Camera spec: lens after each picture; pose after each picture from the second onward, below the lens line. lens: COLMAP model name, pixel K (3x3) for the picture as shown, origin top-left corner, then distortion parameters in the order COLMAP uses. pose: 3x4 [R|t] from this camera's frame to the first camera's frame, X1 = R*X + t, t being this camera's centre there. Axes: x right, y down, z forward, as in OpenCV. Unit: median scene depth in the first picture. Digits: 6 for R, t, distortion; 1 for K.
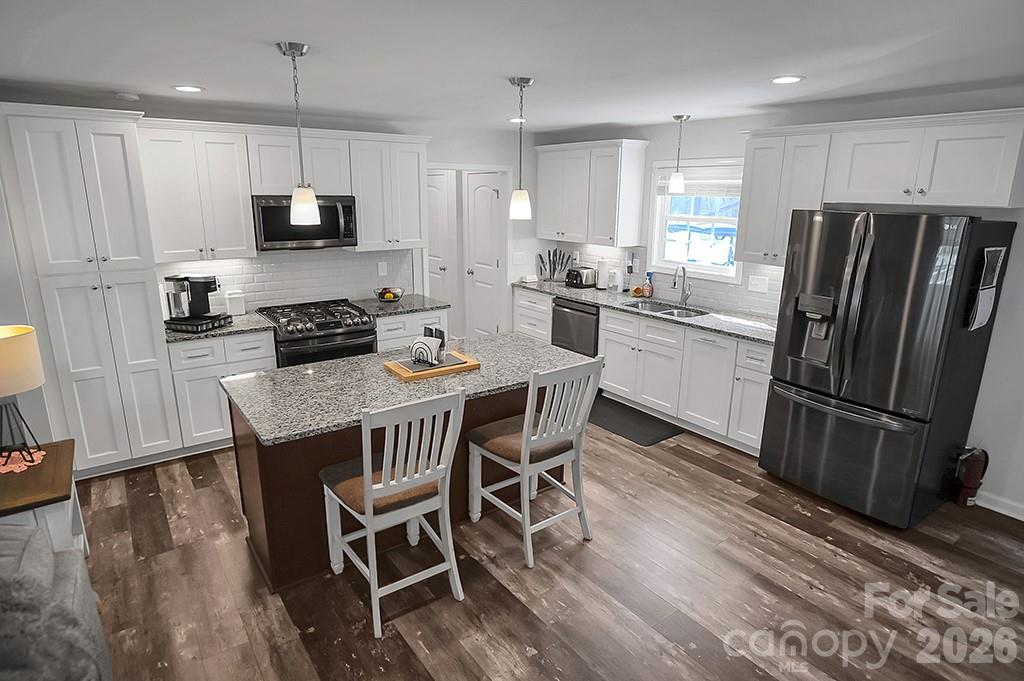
lens RADIAL K [[566.8, 0, 512.0], [0, 566.8, 340.5], [0, 0, 1]] dist [-0.027954, 0.001234]
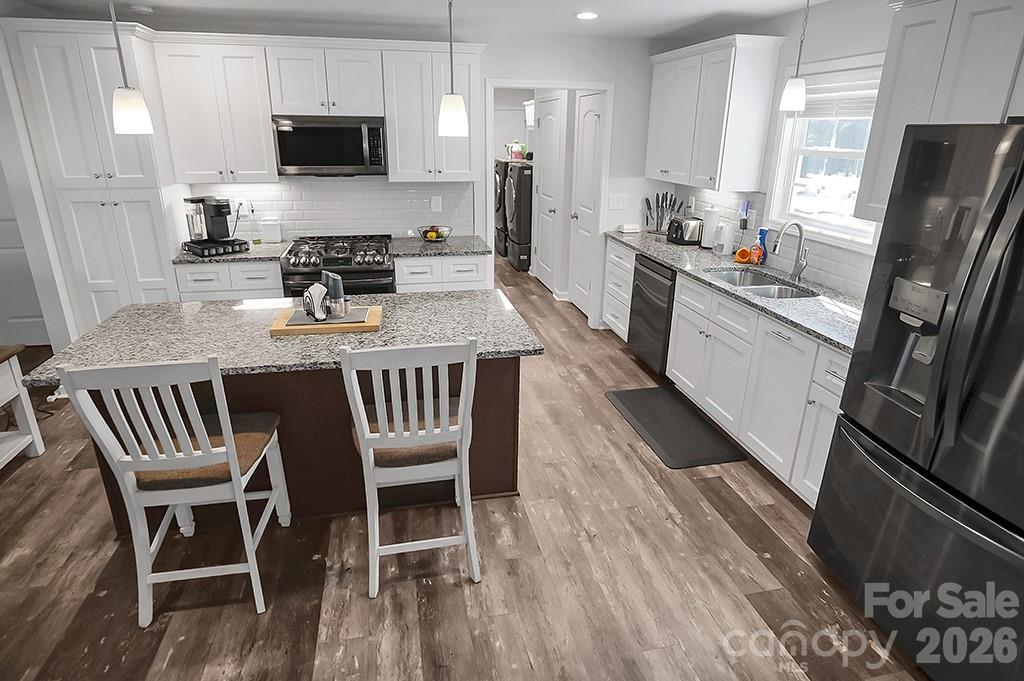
lens RADIAL K [[566.8, 0, 512.0], [0, 566.8, 340.5], [0, 0, 1]] dist [-0.027954, 0.001234]
pose [[0.912418, 0.144537, -0.382886, 0.302209], [-0.108847, 0.987567, 0.113417, -0.034598], [0.394519, -0.061807, 0.916807, 0.263740]]
